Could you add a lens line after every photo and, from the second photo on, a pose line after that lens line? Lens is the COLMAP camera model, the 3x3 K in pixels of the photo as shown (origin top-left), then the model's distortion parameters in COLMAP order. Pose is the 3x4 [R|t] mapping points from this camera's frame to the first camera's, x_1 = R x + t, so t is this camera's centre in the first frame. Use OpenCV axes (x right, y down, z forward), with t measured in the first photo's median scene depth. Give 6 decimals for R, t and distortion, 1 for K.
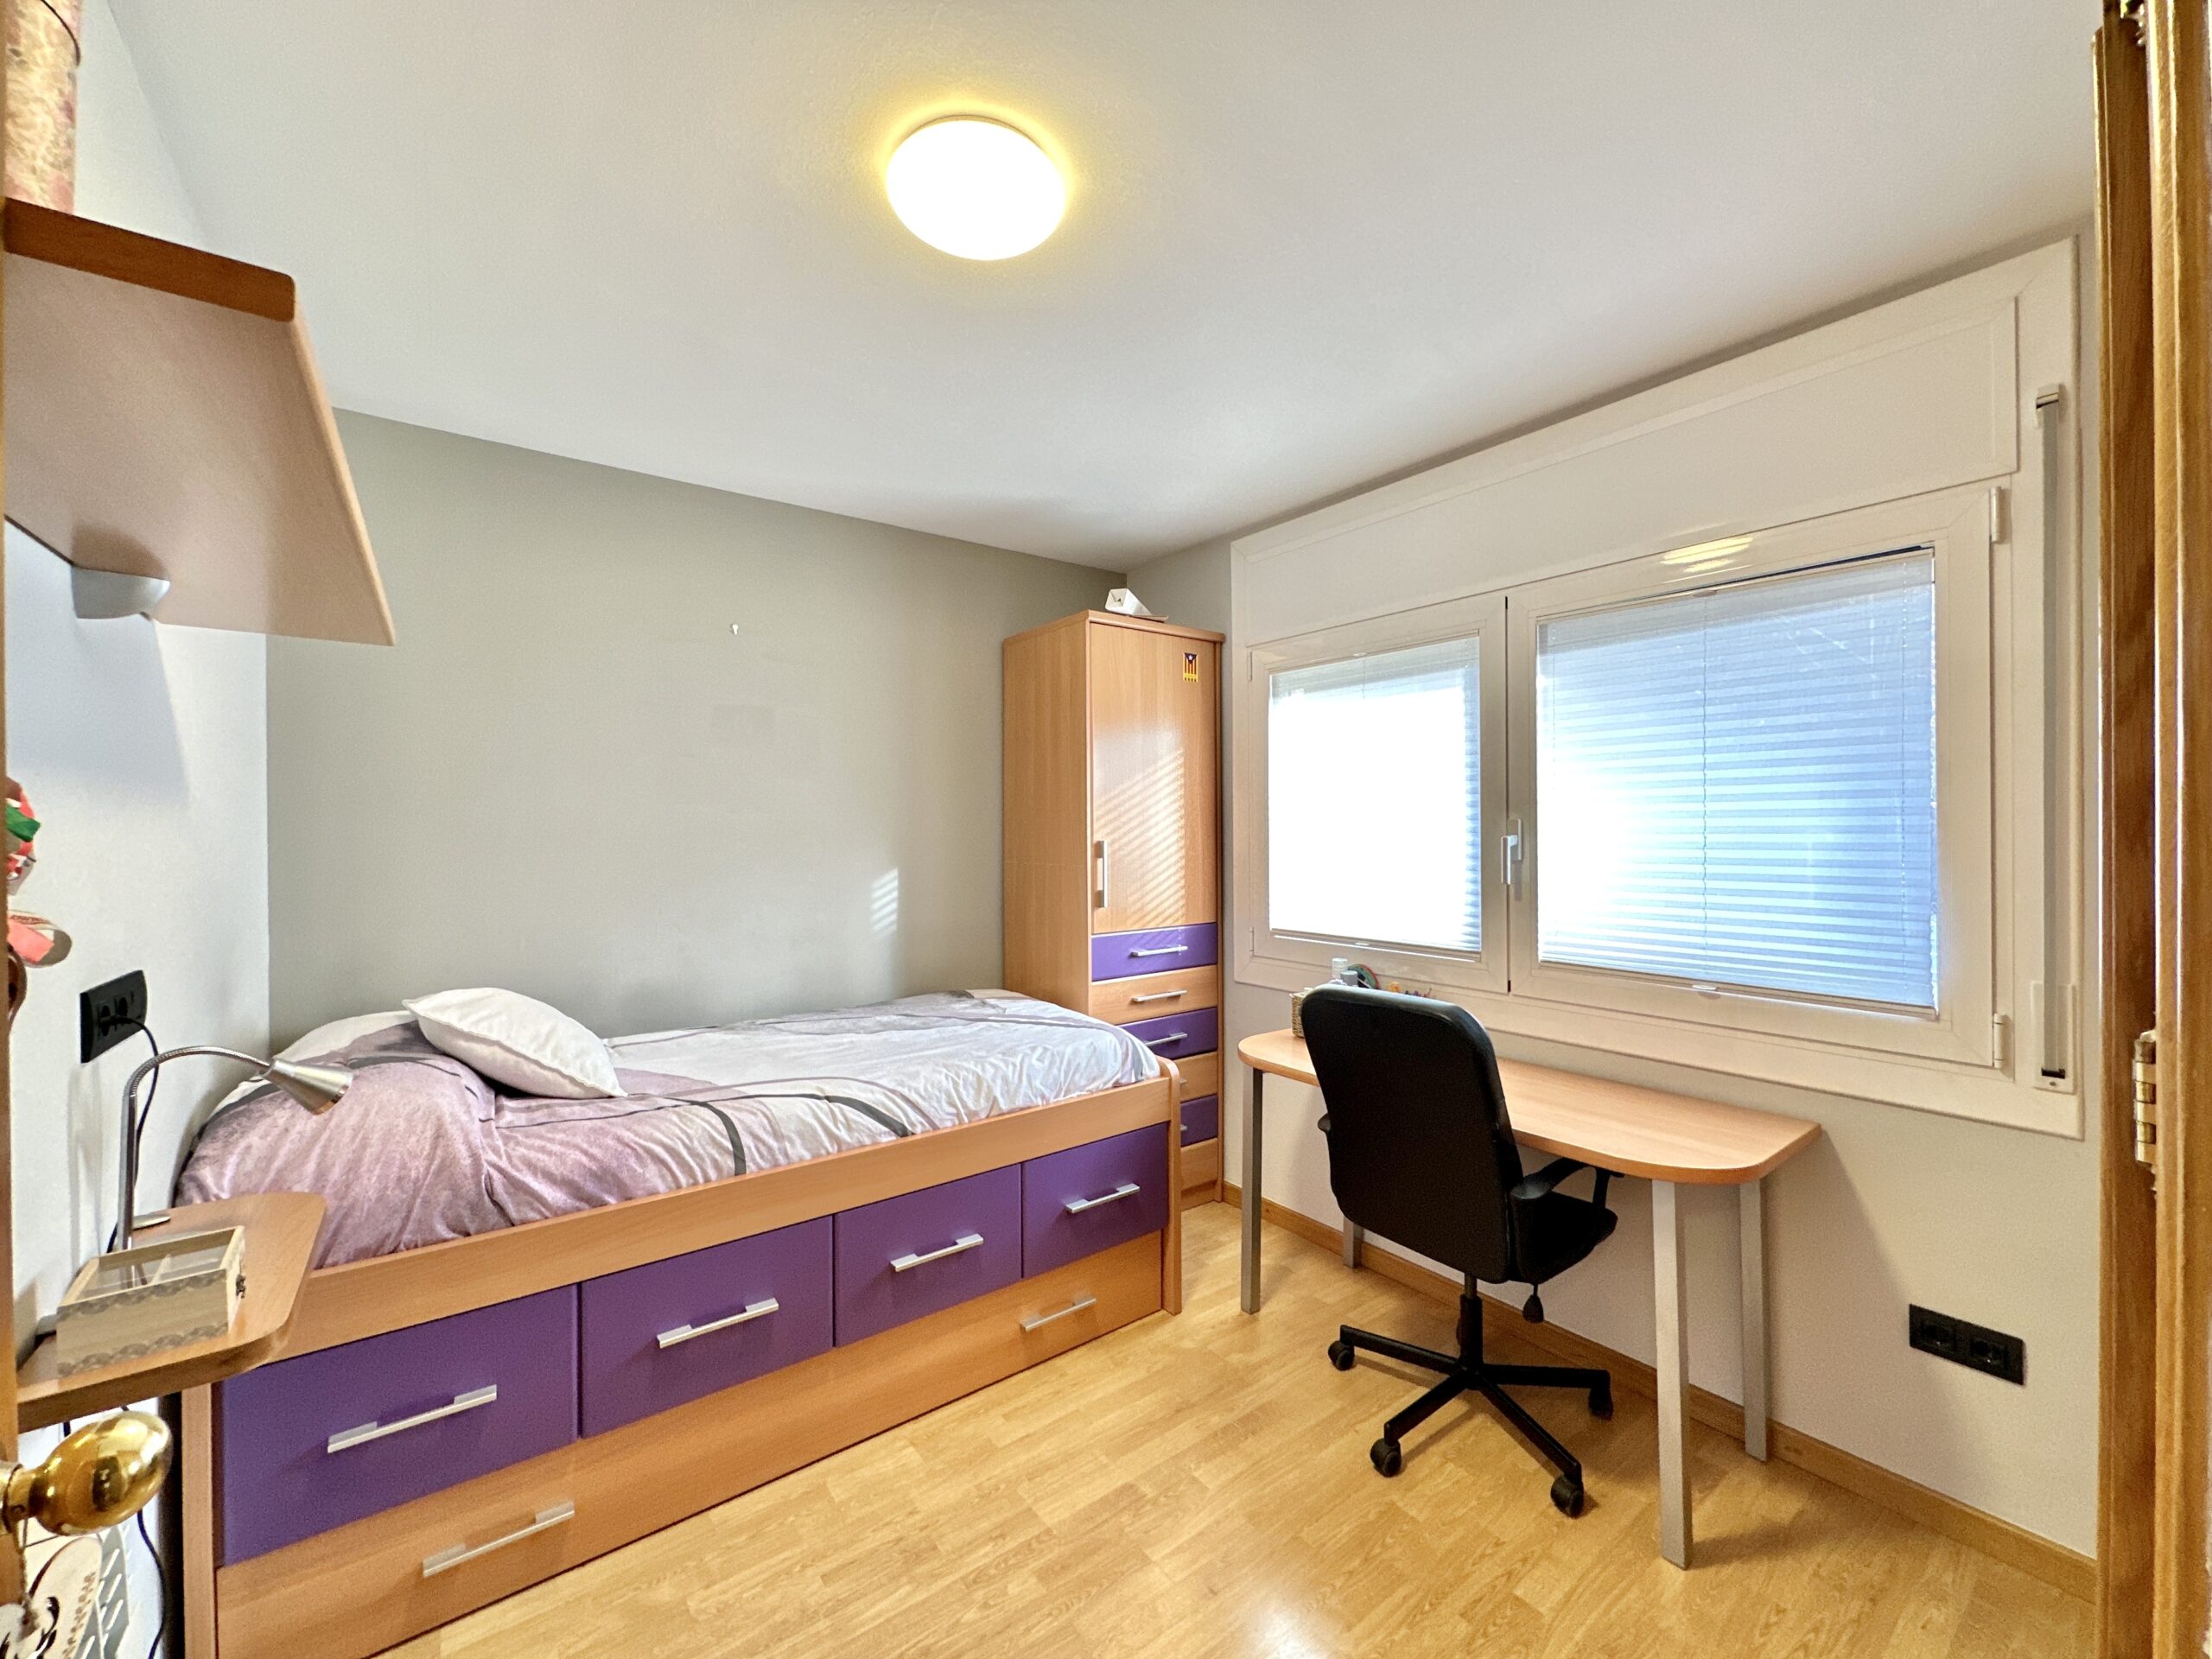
lens RADIAL K [[882.6, 0, 1108.3], [0, 882.6, 826.5], [0, 0, 1]] dist [-0.005766, 0.000191]
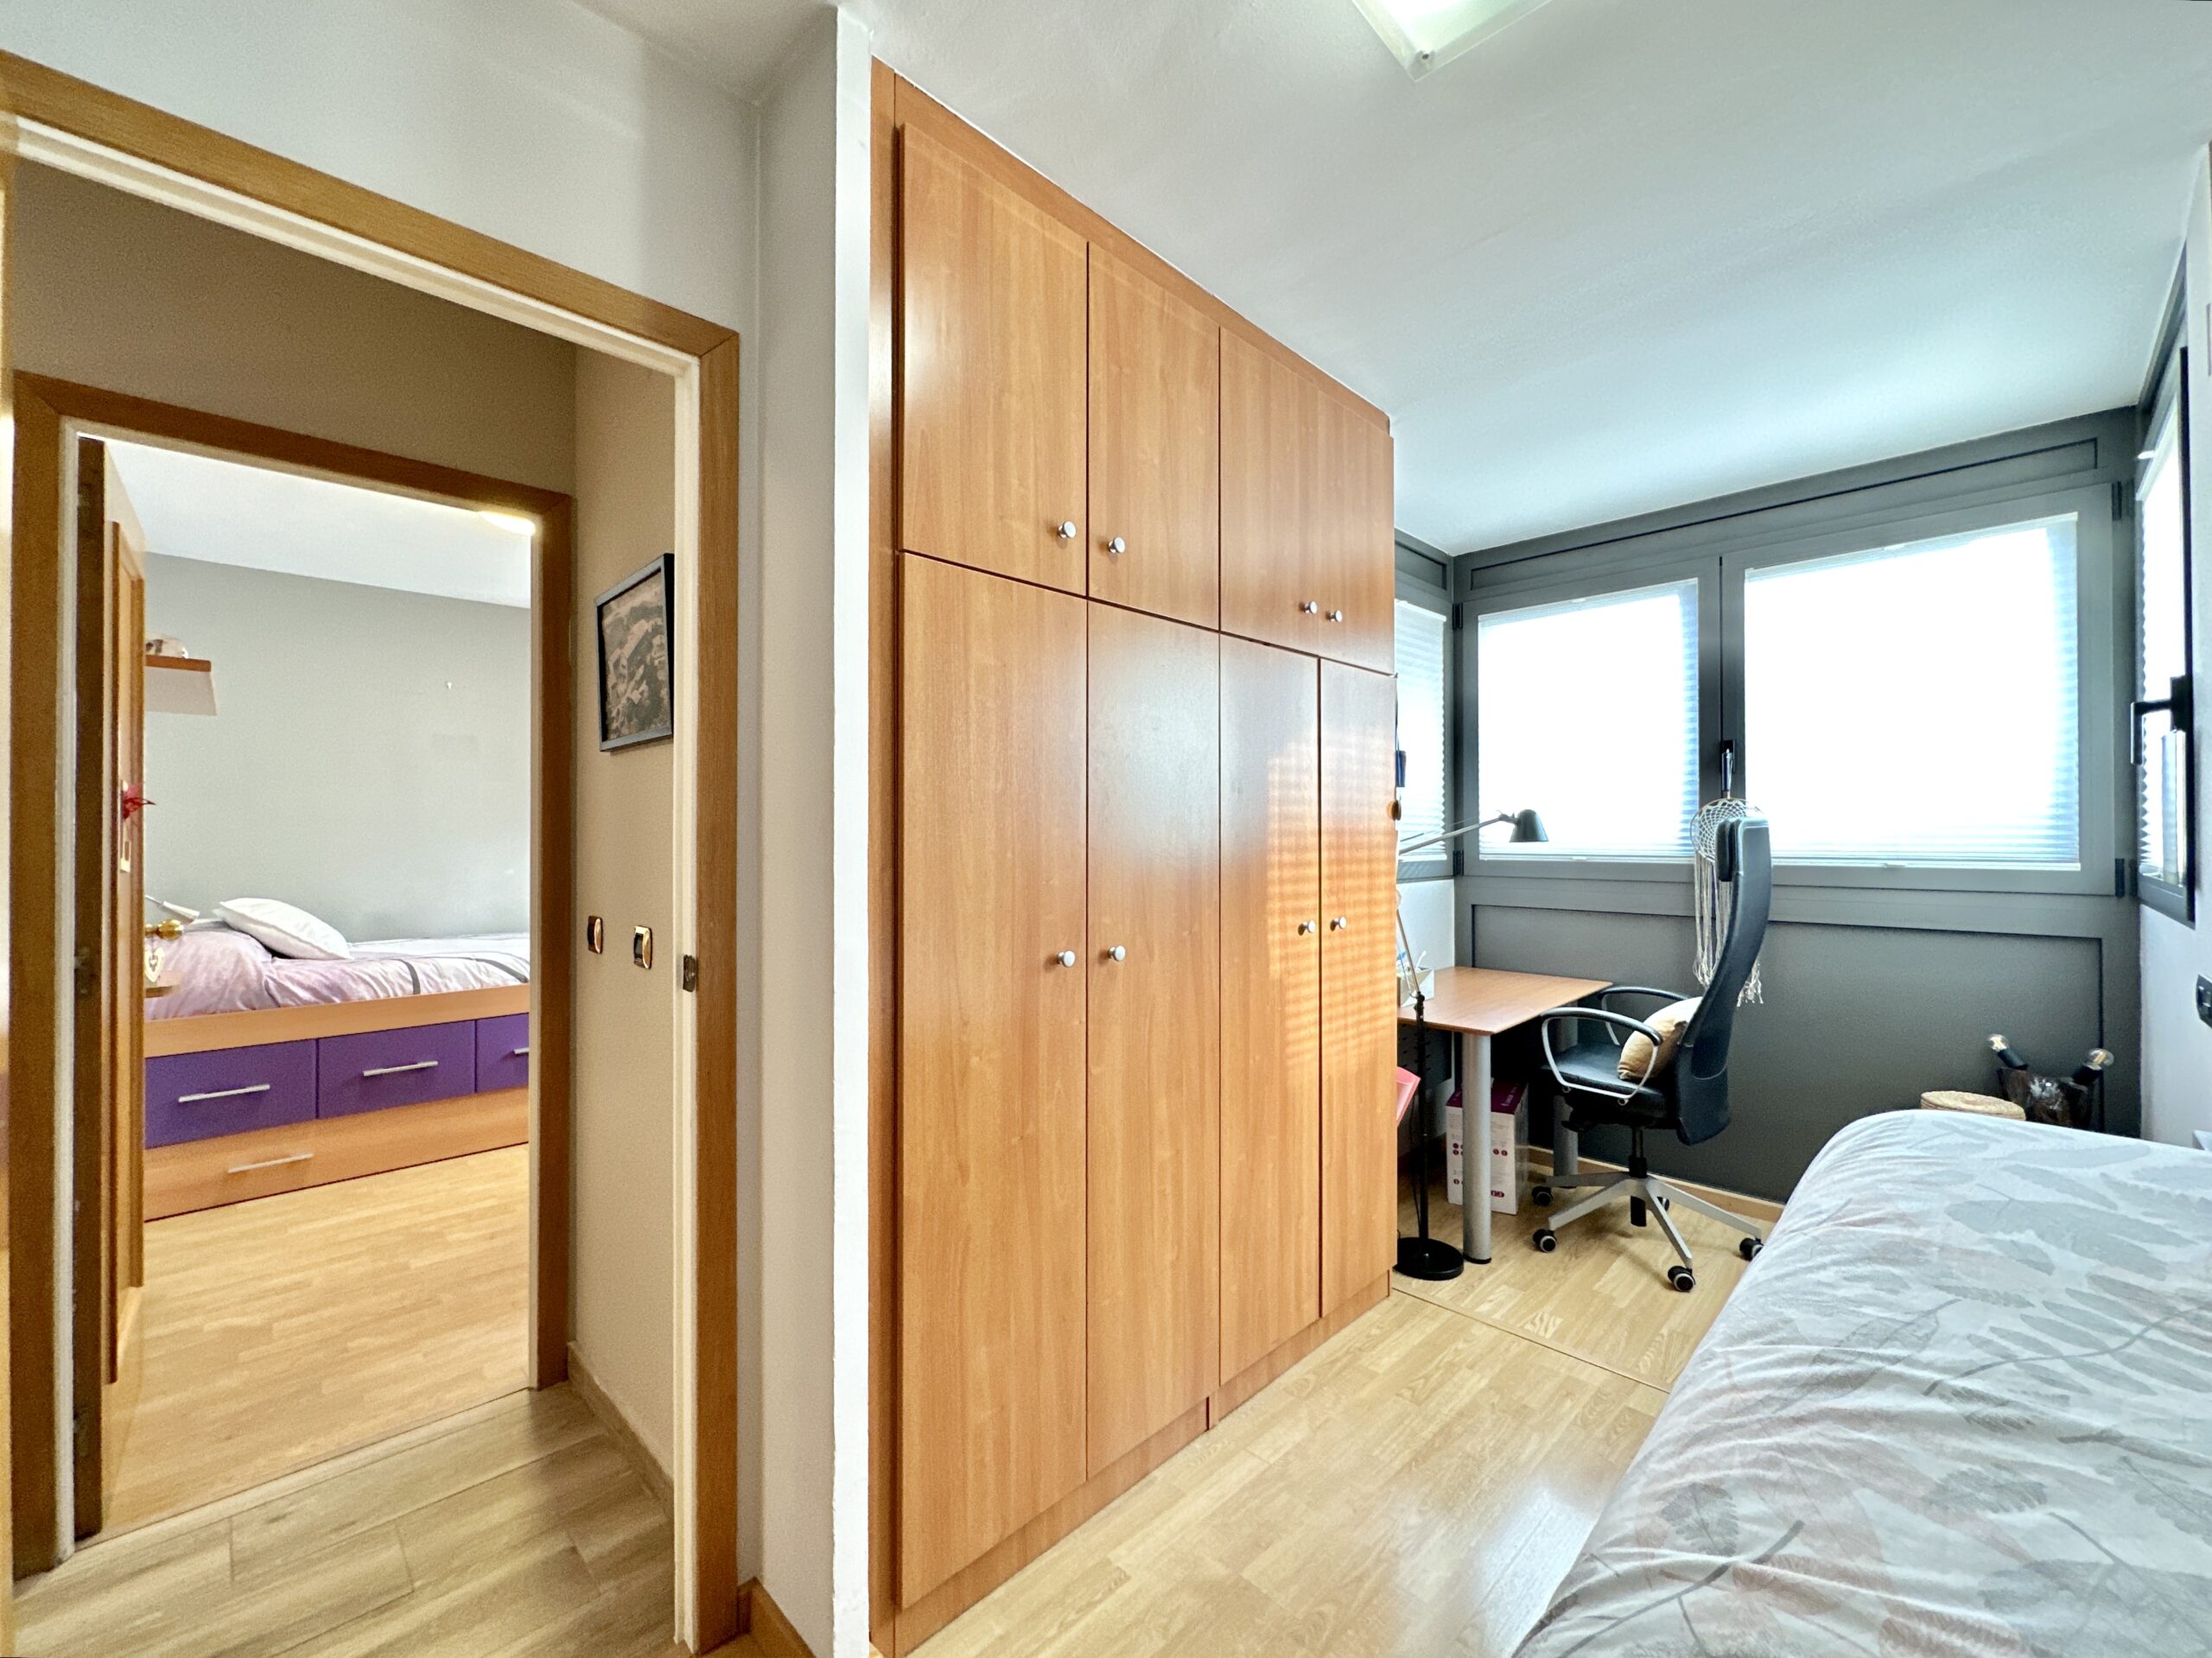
lens RADIAL K [[882.5, 0, 1084.8], [0, 882.5, 823.5], [0, 0, 1]] dist [-0.005766, 0.000191]
pose [[0.991652, 0.007263, 0.128739, 0.887081], [-0.006771, 0.999968, -0.004261, 0.039897], [-0.128766, 0.003354, 0.991669, -1.229118]]
